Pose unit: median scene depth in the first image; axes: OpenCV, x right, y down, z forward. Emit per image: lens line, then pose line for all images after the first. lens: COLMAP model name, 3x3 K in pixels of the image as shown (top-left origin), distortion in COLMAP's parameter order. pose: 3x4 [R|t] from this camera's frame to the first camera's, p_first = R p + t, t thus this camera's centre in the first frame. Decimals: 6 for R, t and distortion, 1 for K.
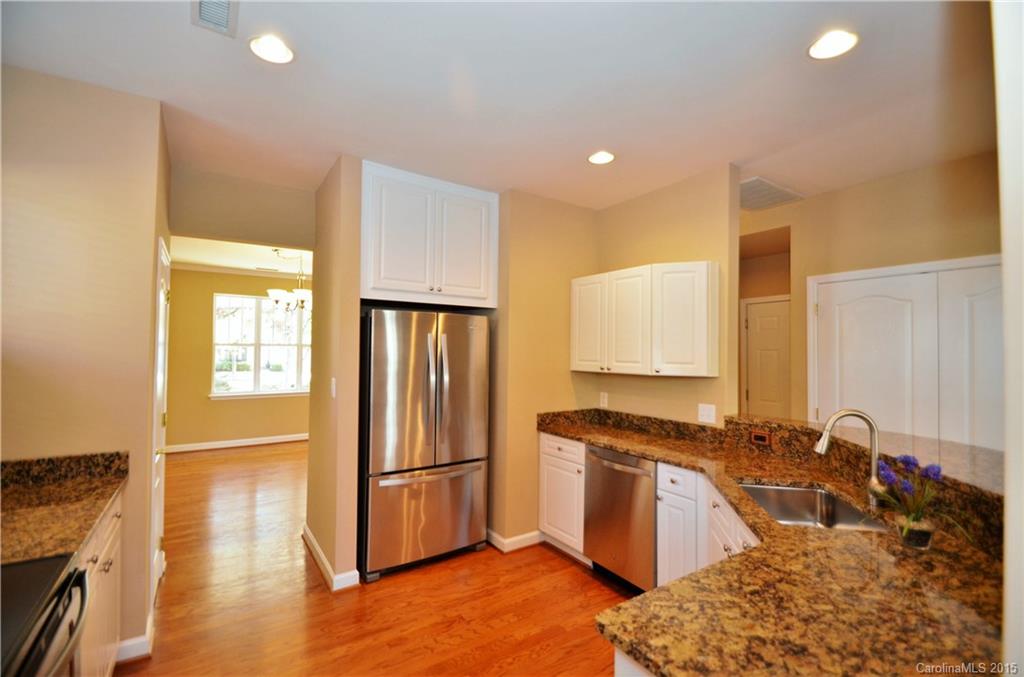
lens RADIAL K [[451.2, 0, 518.5], [0, 451.2, 337.6], [0, 0, 1]] dist [0.008305, -0.011505]
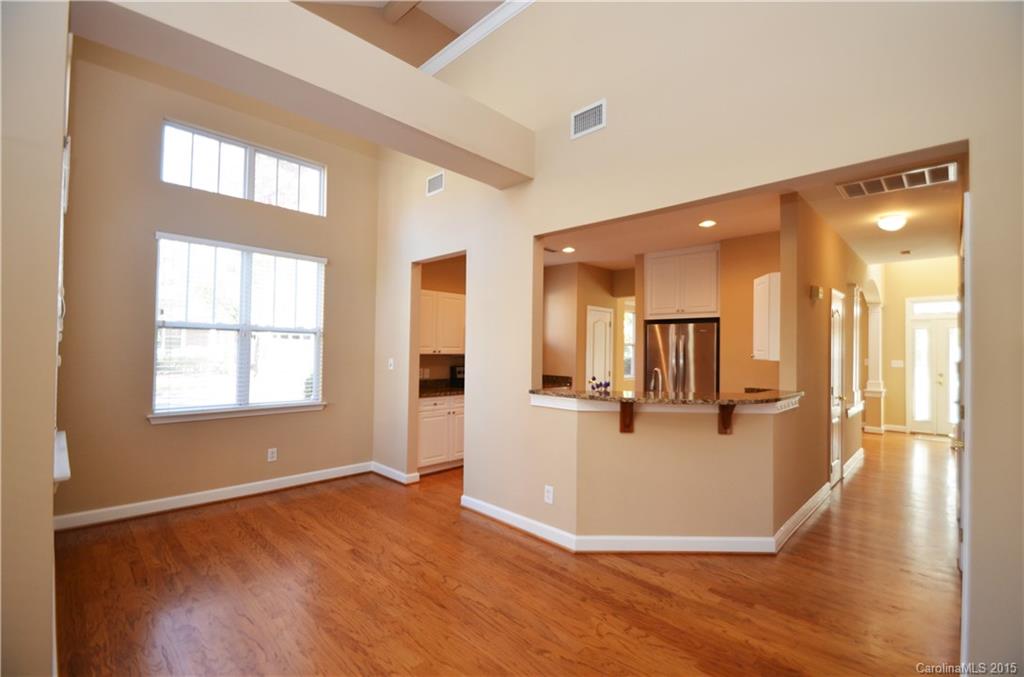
lens RADIAL K [[451.2, 0, 515.4], [0, 451.2, 339.6], [0, 0, 1]] dist [0.008305, -0.011505]
pose [[0.192767, -0.026531, -0.980886, 1.505705], [0.018183, 0.999559, -0.023463, 0.039525], [0.981076, -0.013312, 0.193165, 0.002383]]
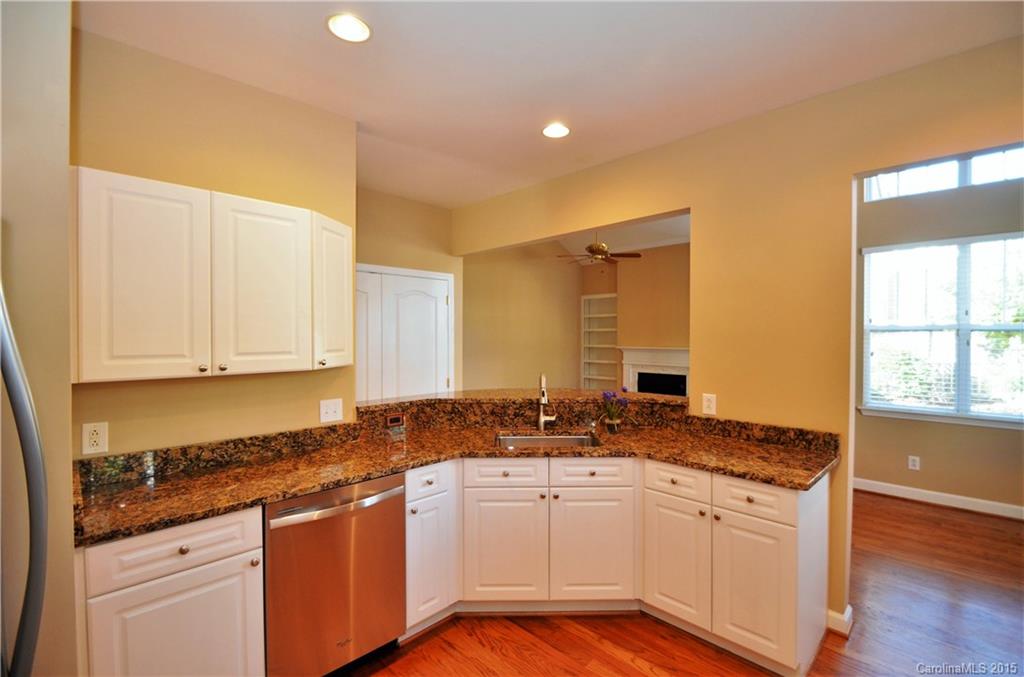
lens RADIAL K [[451.2, 0, 513.0], [0, 451.2, 335.7], [0, 0, 1]] dist [0.008305, -0.011505]
pose [[-0.183067, -0.009693, 0.983053, -0.444996], [-0.027745, 0.999604, 0.004689, 0.018104], [-0.982709, -0.026416, -0.183263, 0.813319]]
